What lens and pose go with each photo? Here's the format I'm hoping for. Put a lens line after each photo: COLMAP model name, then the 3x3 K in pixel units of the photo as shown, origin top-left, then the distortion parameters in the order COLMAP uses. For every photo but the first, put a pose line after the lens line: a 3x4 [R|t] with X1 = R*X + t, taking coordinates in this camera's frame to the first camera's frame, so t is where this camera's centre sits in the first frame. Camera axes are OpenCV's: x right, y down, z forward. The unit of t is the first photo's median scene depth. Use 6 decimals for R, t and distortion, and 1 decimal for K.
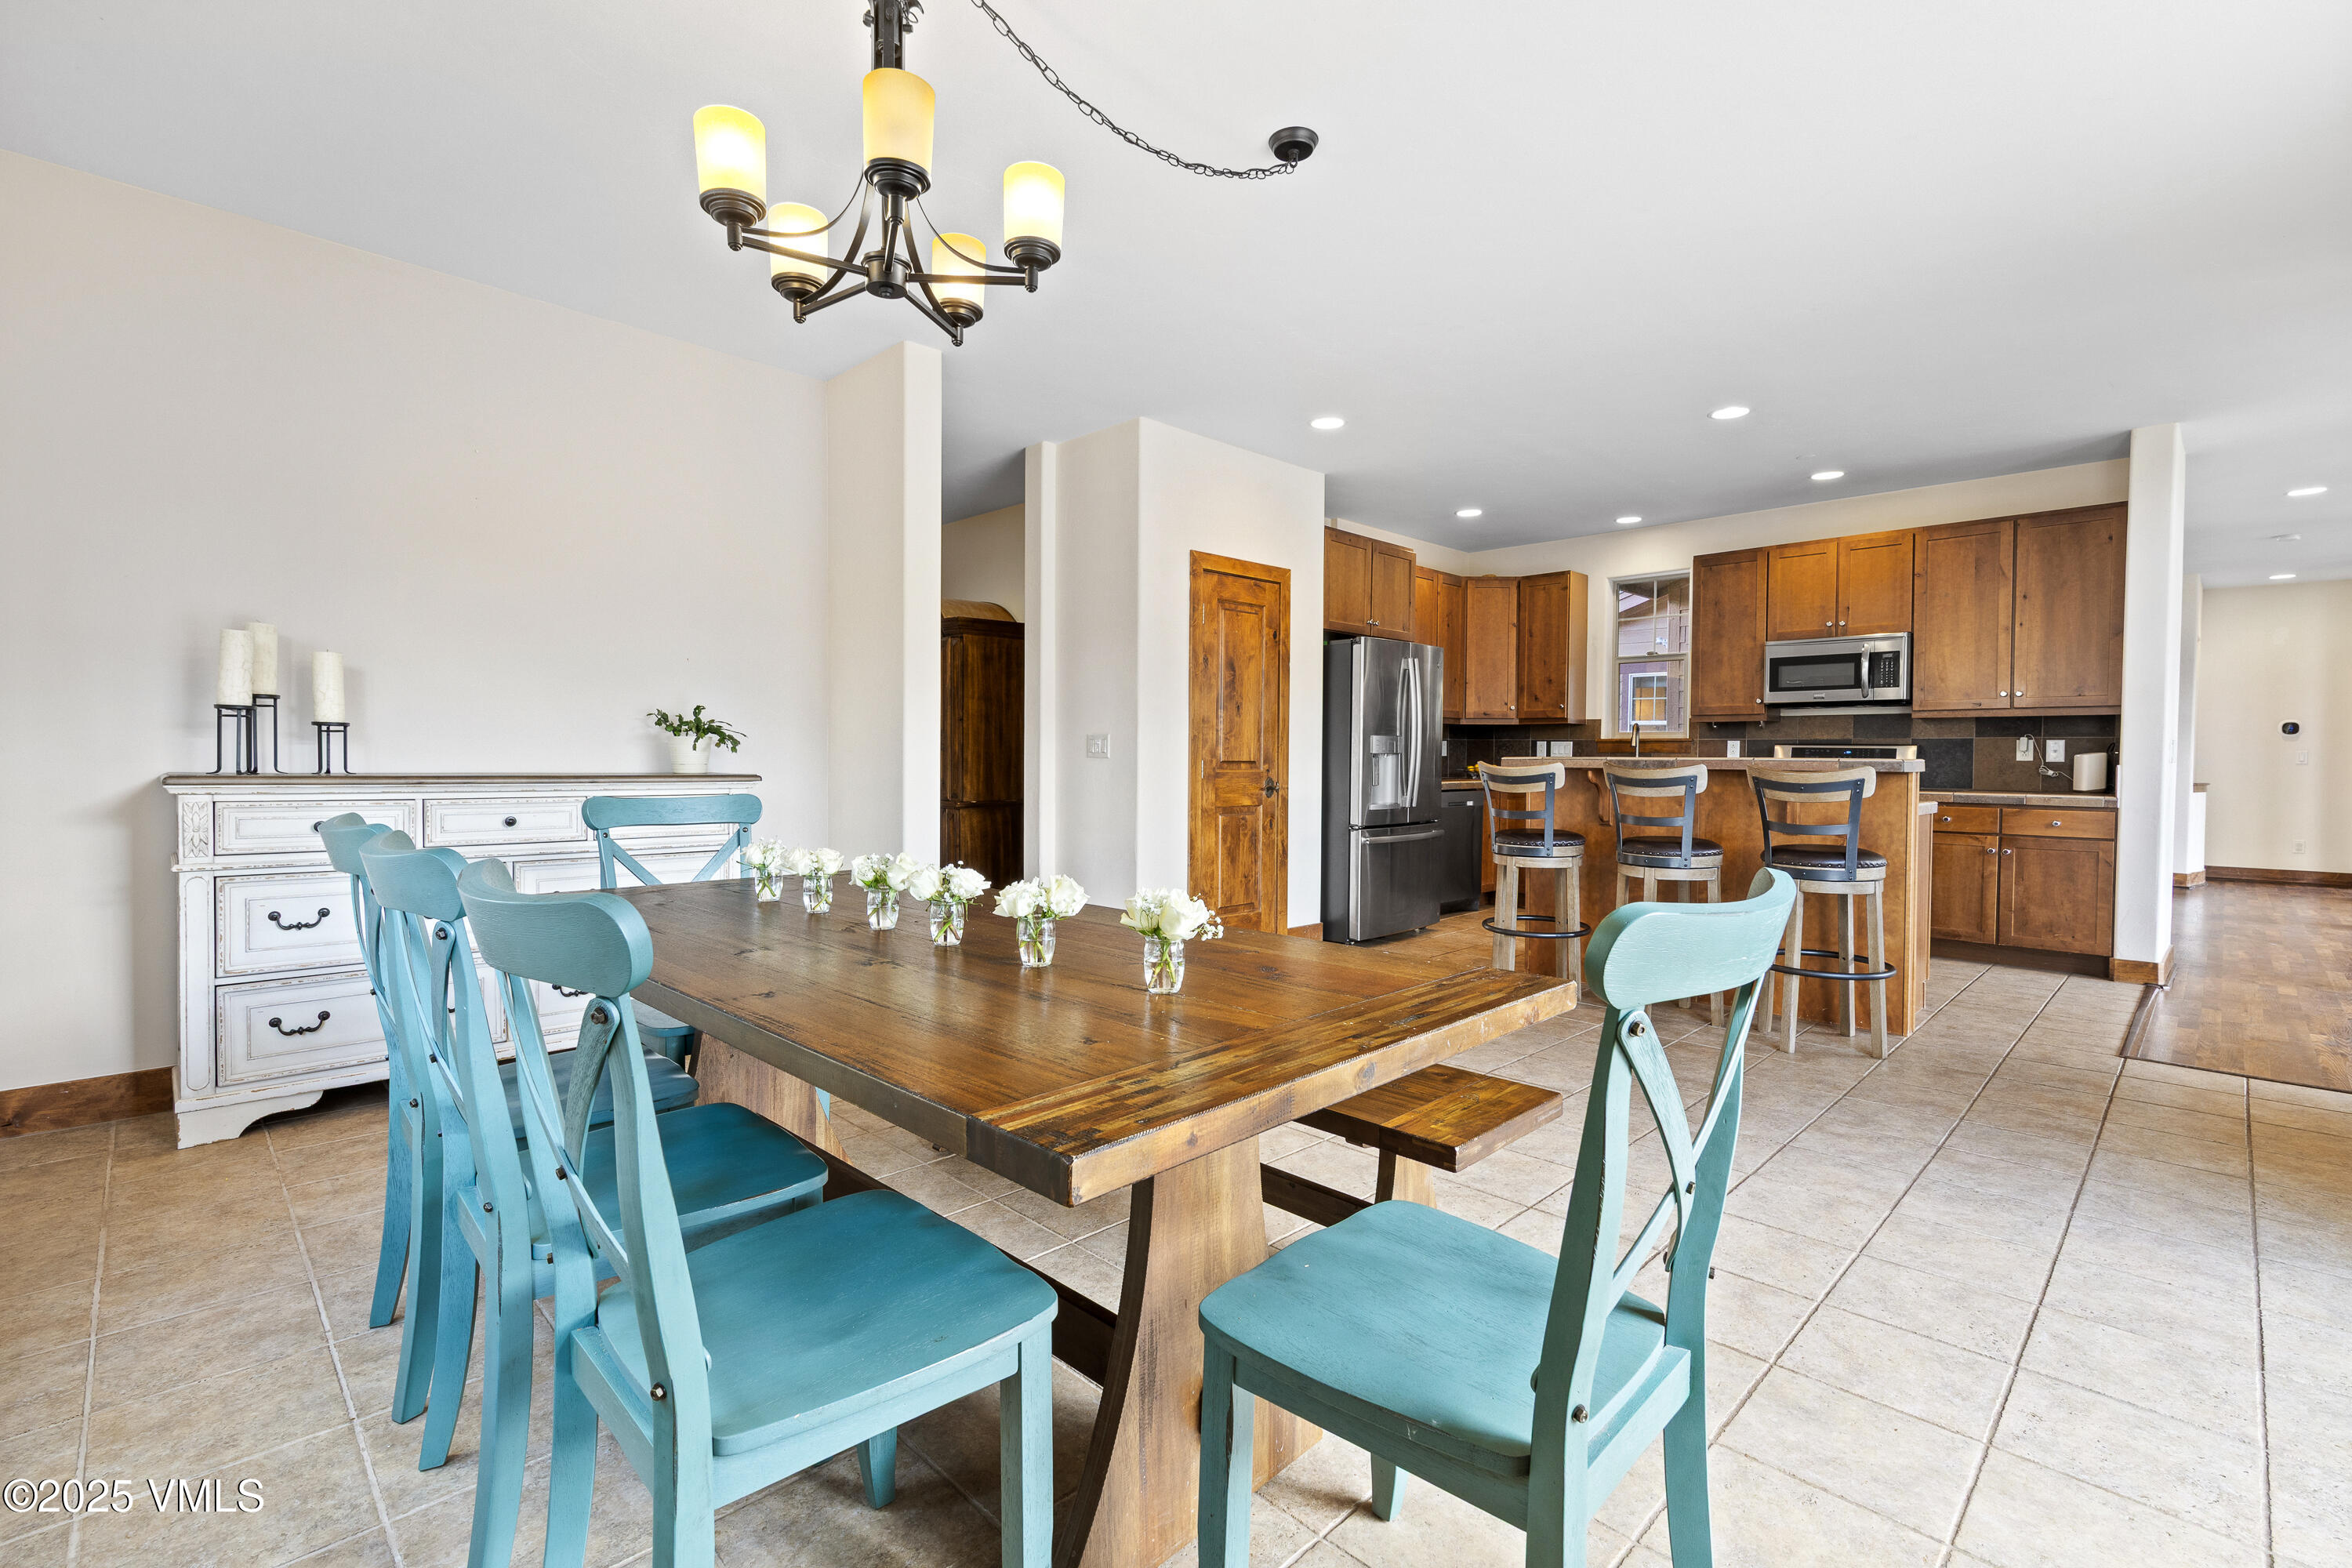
lens RADIAL K [[1056.6, 0, 1172.5], [0, 1056.6, 766.1], [0, 0, 1]] dist [-0.001671, -0.000055]
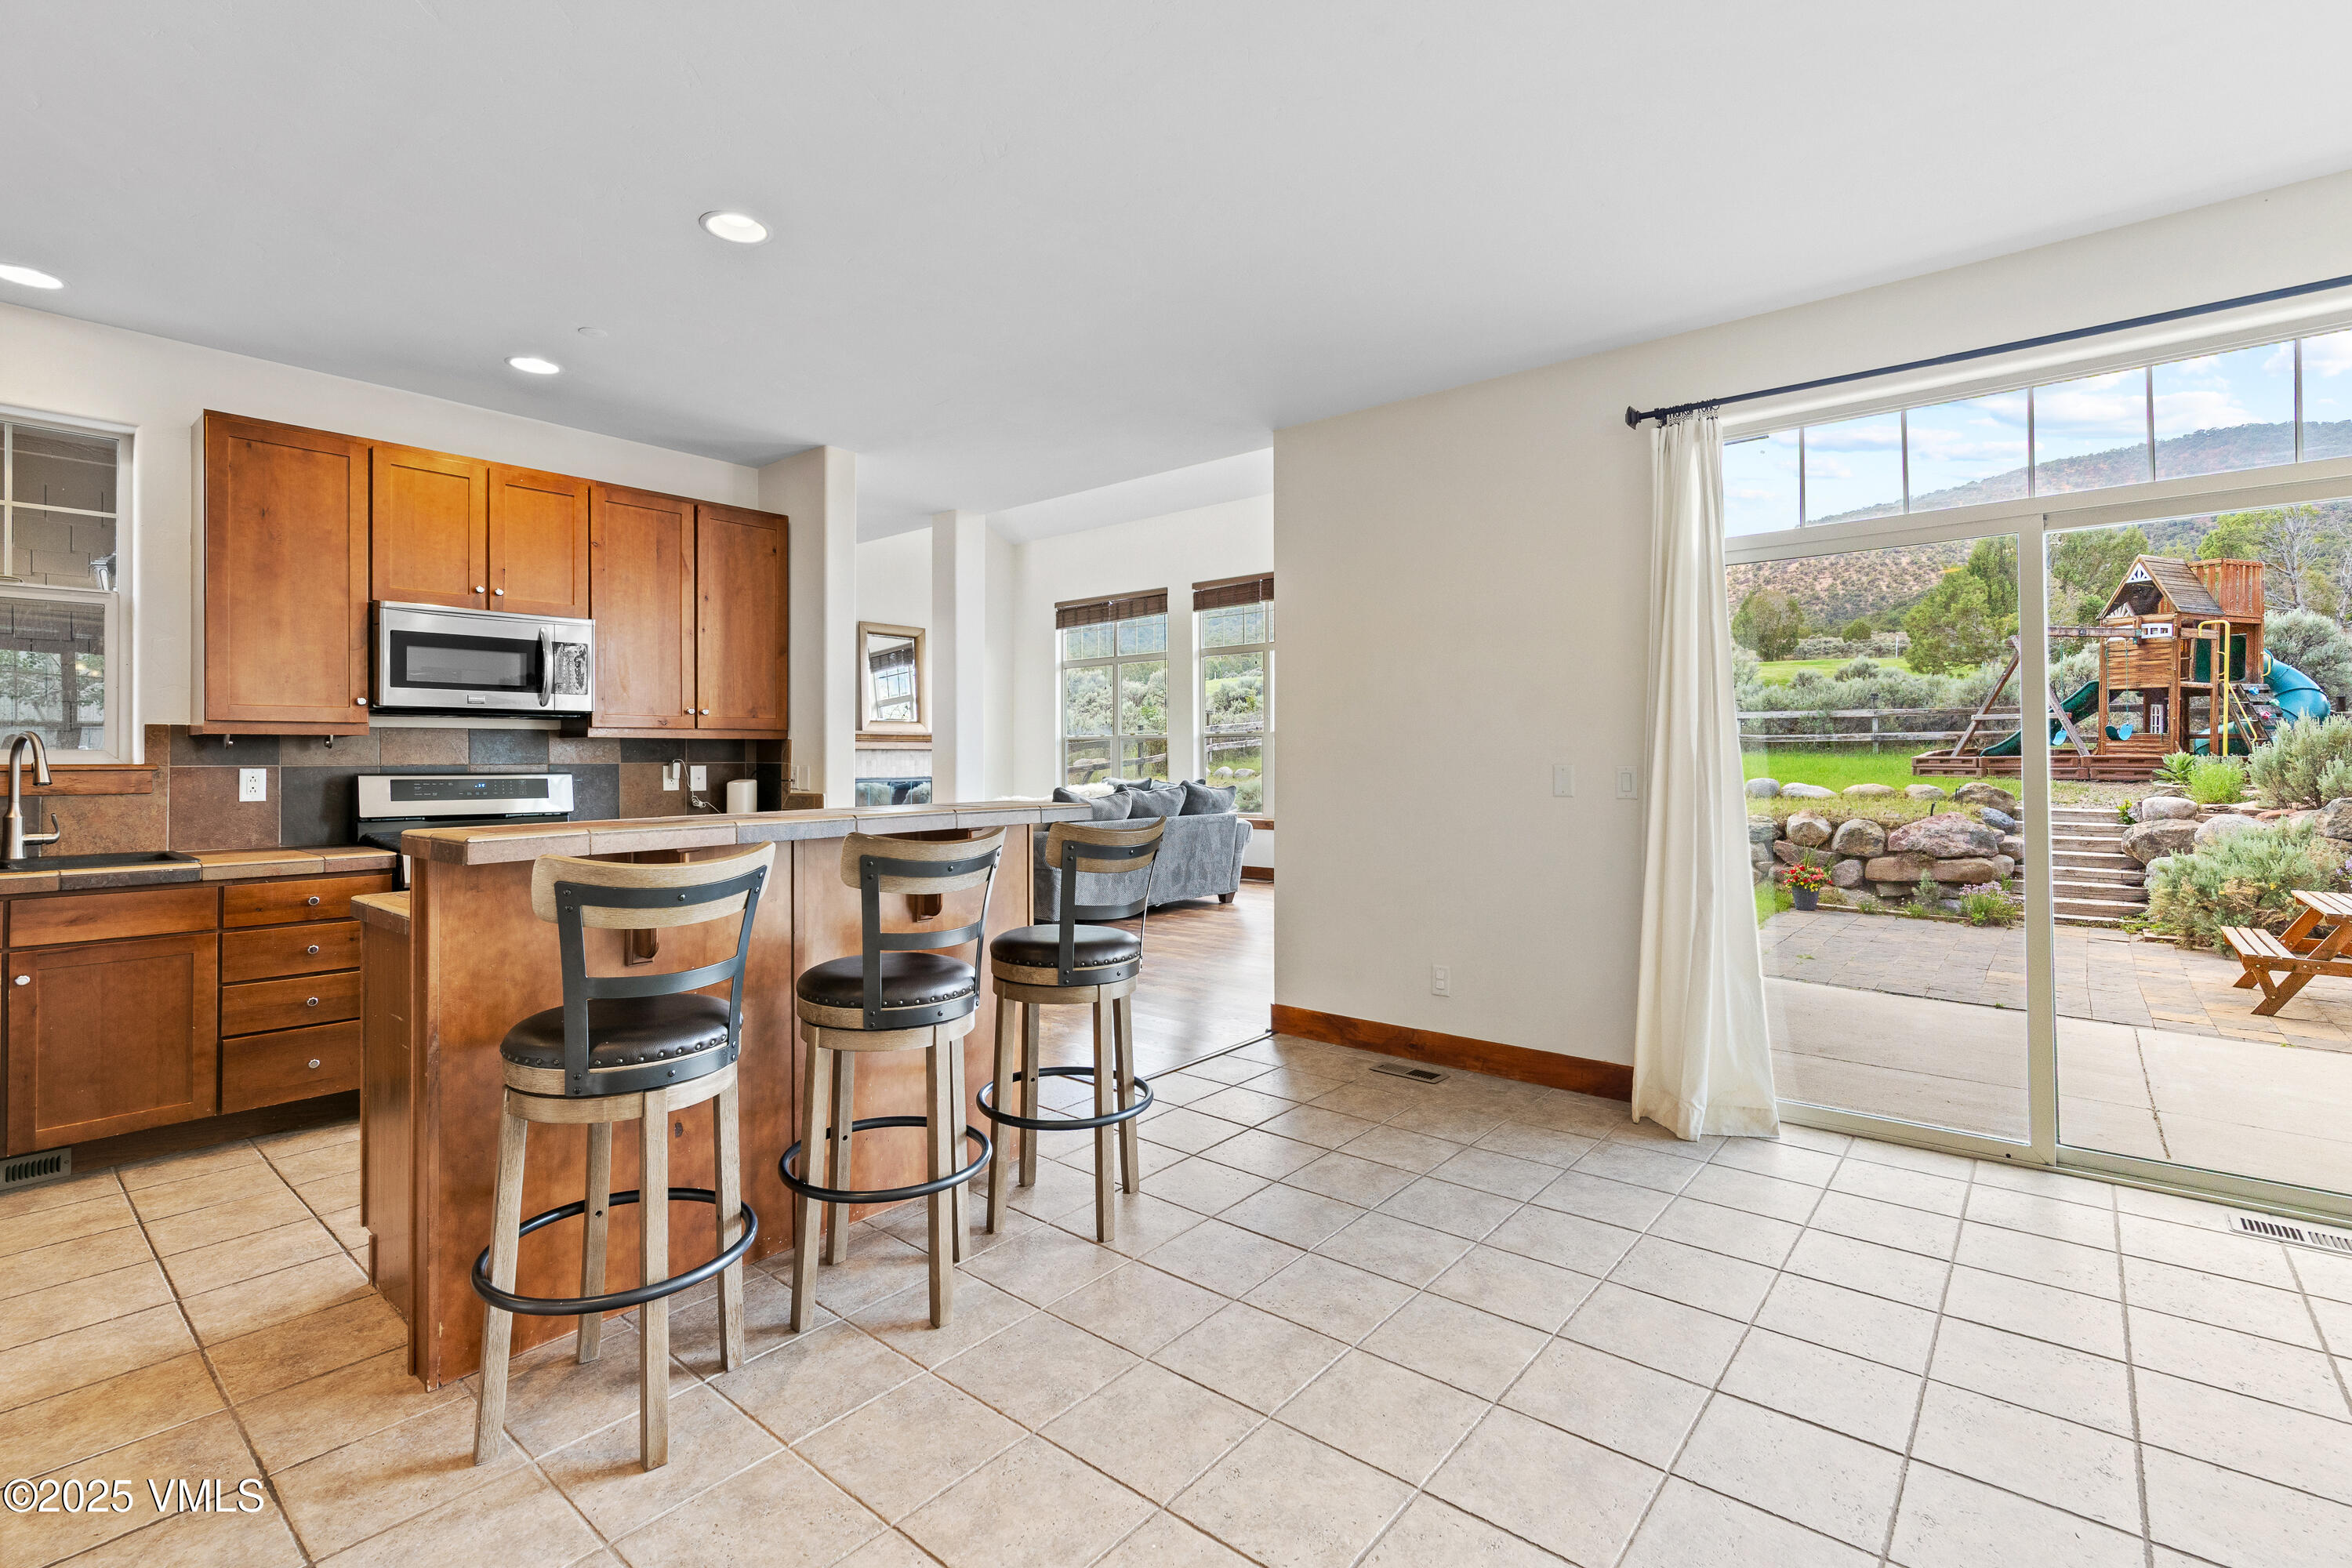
lens RADIAL K [[1056.6, 0, 1176.2], [0, 1056.6, 760.1], [0, 0, 1]] dist [-0.001671, -0.000055]
pose [[-0.086480, -0.003690, 0.996247, -0.067492], [0.015956, 0.999860, 0.005088, -0.027488], [-0.996126, 0.016336, -0.086409, 0.670726]]
